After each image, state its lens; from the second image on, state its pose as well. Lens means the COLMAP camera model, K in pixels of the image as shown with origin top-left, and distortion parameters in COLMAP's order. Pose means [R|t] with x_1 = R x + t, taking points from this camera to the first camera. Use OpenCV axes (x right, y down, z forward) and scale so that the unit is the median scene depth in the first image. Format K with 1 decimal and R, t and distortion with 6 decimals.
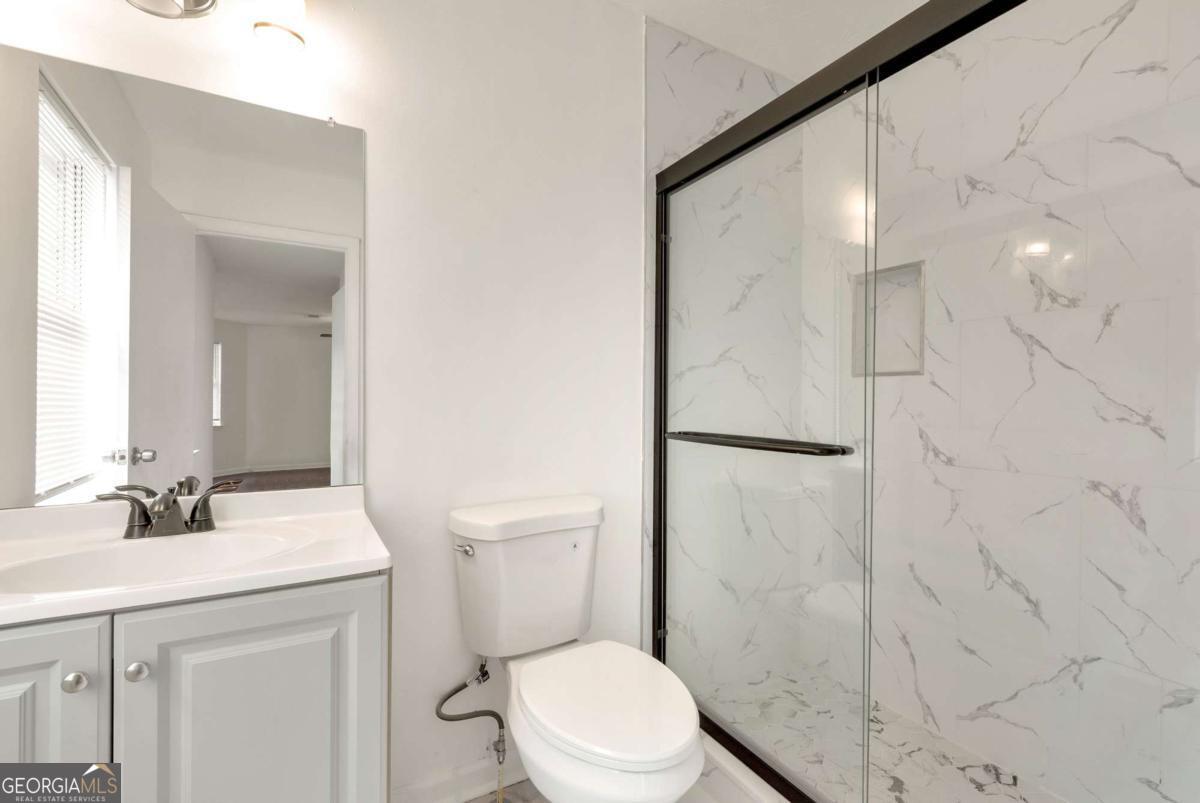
lens RADIAL K [[532.4, 0, 600.0], [0, 532.4, 401.5], [0, 0, 1]] dist [-0.002134, -0.000427]
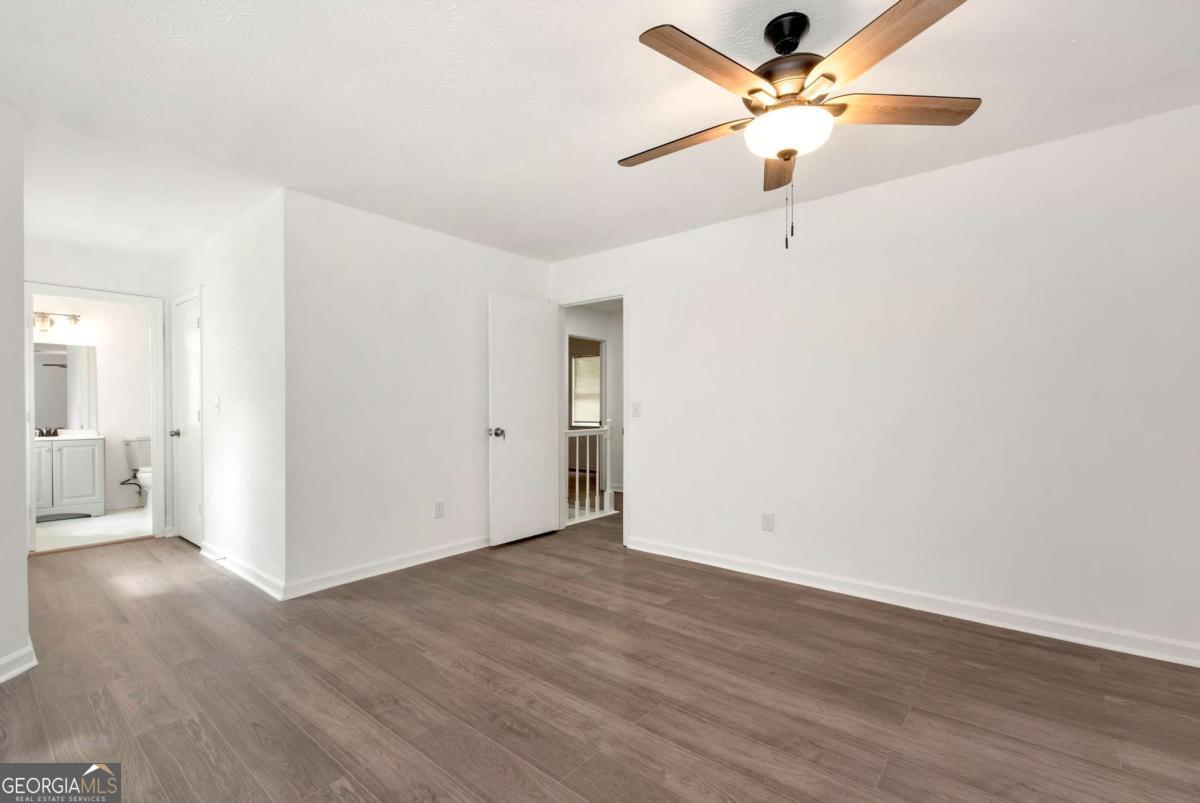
lens RADIAL K [[526.2, 0, 597.4], [0, 526.2, 403.6], [0, 0, 1]] dist [-0.000638, 0.000077]
pose [[0.938224, -0.006524, 0.345968, 2.188592], [0.007703, 0.999968, -0.002033, -0.007900], [-0.345944, 0.004573, 0.938244, -5.121246]]
